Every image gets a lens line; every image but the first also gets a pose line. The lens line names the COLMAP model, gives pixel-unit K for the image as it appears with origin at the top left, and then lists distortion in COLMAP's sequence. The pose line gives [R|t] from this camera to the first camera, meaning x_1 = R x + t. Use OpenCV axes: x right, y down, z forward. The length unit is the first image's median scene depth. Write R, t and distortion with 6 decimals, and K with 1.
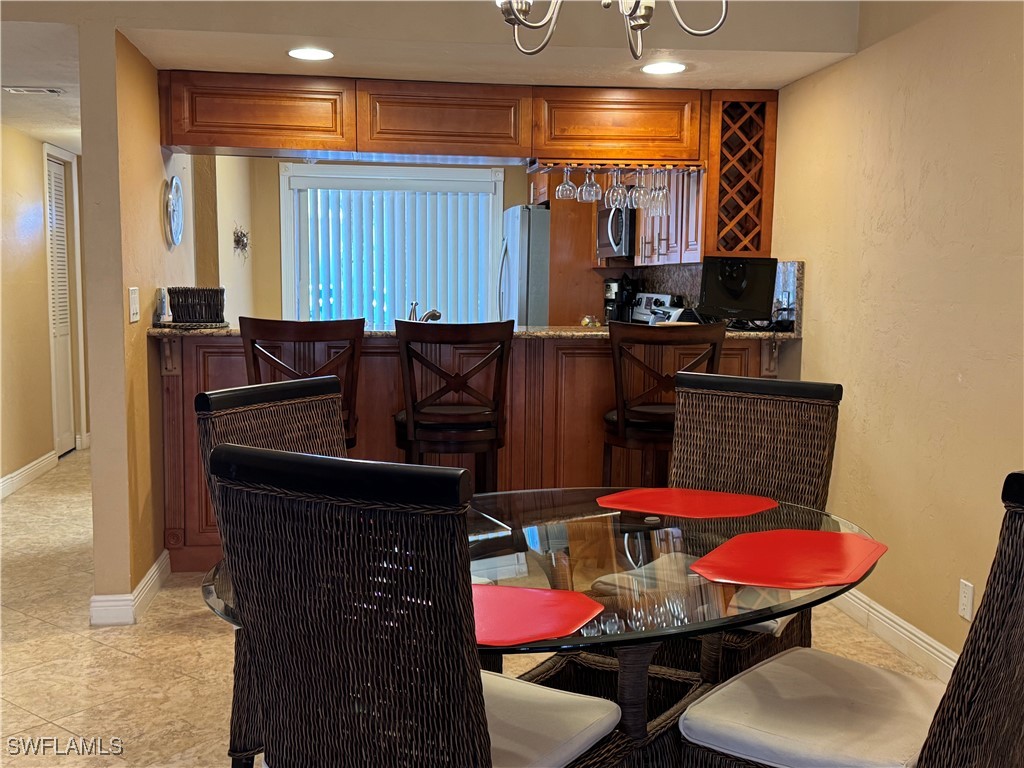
lens RADIAL K [[1056.4, 0, 512.0], [0, 1056.4, 384.0], [0, 0, 1]] dist [0.008063, 0.002686]
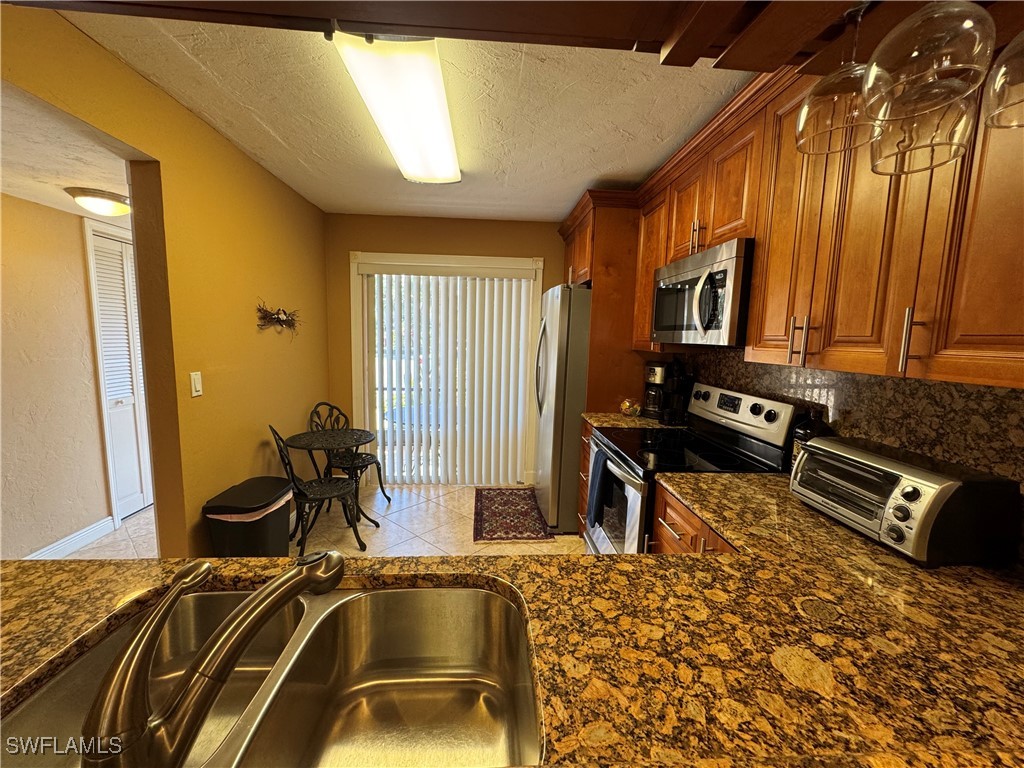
lens RADIAL K [[409.7, 0, 512.0], [0, 409.7, 384.0], [0, 0, 1]] dist [-0.001184, 0.000363]
pose [[0.997337, 0.023119, -0.069163, -0.010092], [-0.021749, 0.999553, 0.020490, -0.094315], [0.069606, -0.018931, 0.997395, 0.691755]]
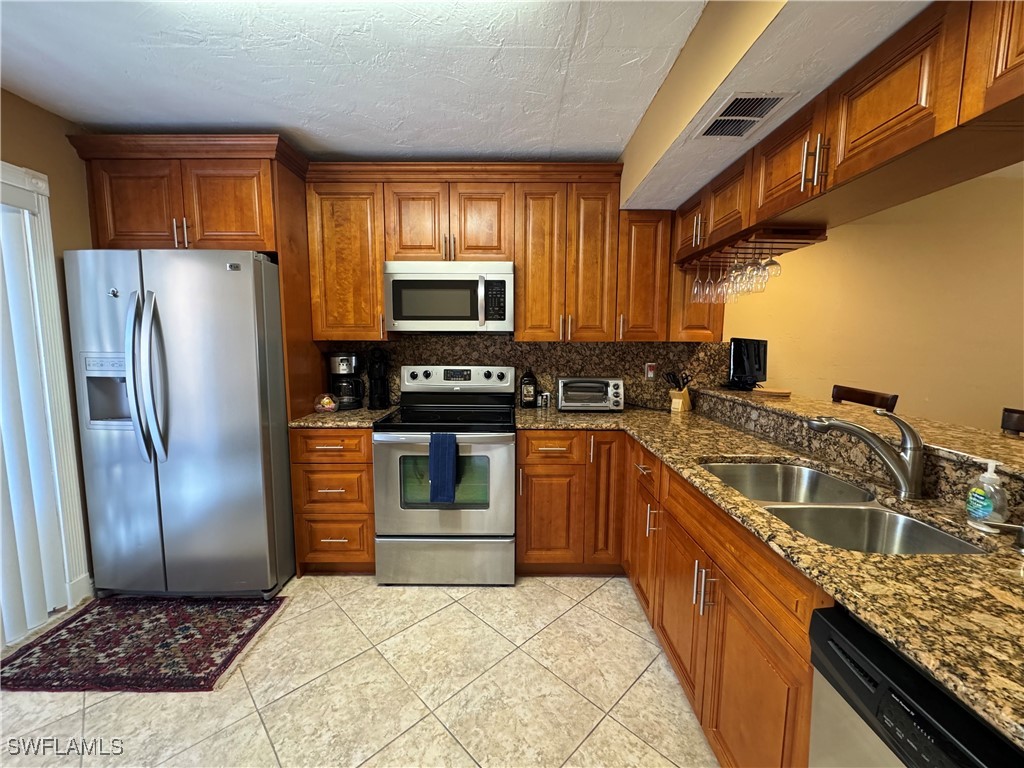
lens RADIAL K [[409.7, 0, 512.0], [0, 409.7, 384.0], [0, 0, 1]] dist [-0.001184, 0.000363]
pose [[0.134600, -0.112124, 0.984536, -0.268285], [0.093043, 0.990618, 0.100096, -0.104616], [-0.986522, 0.078131, 0.143769, 0.891946]]
